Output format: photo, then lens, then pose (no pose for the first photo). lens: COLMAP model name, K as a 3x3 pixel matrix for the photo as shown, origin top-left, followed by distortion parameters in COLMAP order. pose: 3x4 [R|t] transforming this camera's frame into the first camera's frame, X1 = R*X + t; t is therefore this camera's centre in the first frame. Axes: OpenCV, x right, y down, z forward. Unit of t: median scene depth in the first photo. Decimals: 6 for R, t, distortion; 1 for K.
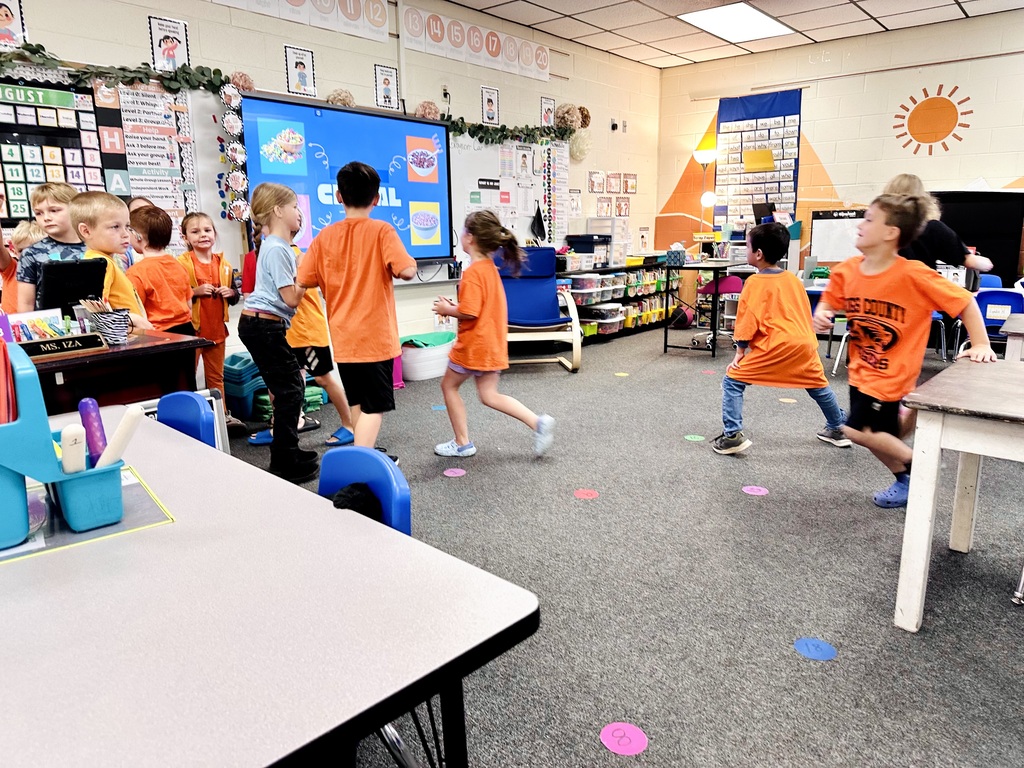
lens RADIAL K [[711.4, 0, 512.0], [0, 711.4, 384.0], [0, 0, 1]] dist [0.090622, -0.124450]
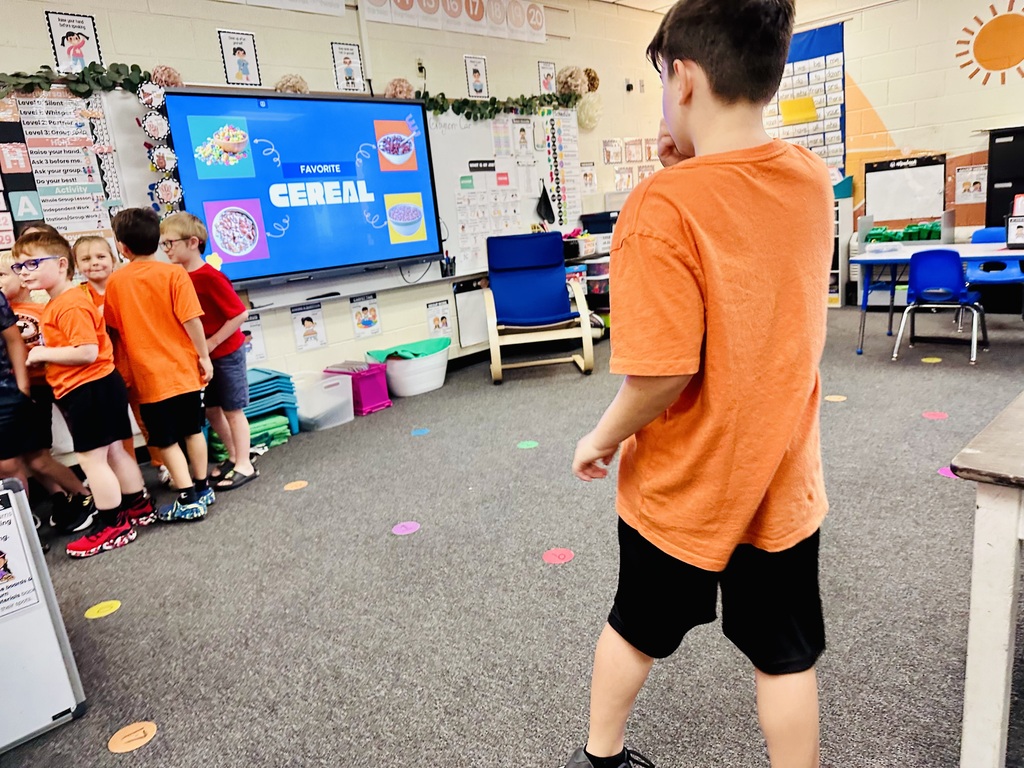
lens RADIAL K [[719.2, 0, 512.0], [0, 719.2, 384.0], [0, 0, 1]] dist [0.054293, -0.065319]
pose [[0.994005, -0.062481, -0.089719, 0.075215], [0.064890, 0.997600, 0.024177, -0.031734], [0.087993, -0.029853, 0.995674, 0.114807]]
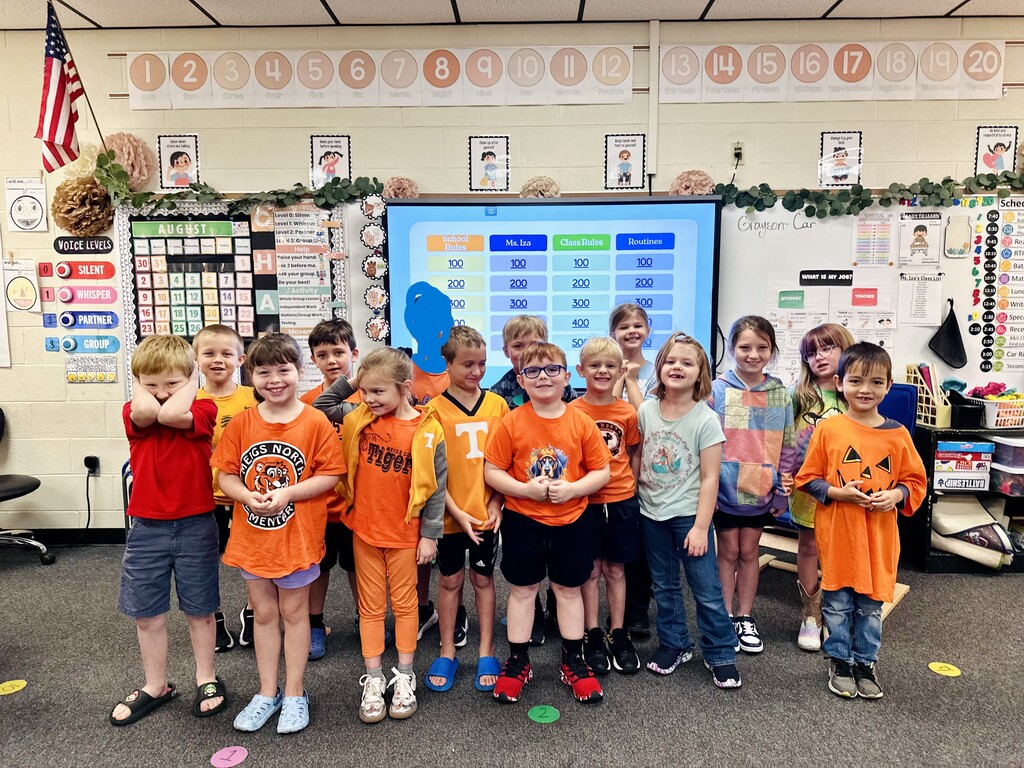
lens RADIAL K [[719.2, 0, 512.0], [0, 719.2, 384.0], [0, 0, 1]] dist [0.054293, -0.065319]
pose [[0.628211, 0.106101, -0.770775, 0.327503], [-0.168567, 0.985689, -0.001704, -0.154286], [0.759563, 0.130998, 0.637105, 0.436650]]
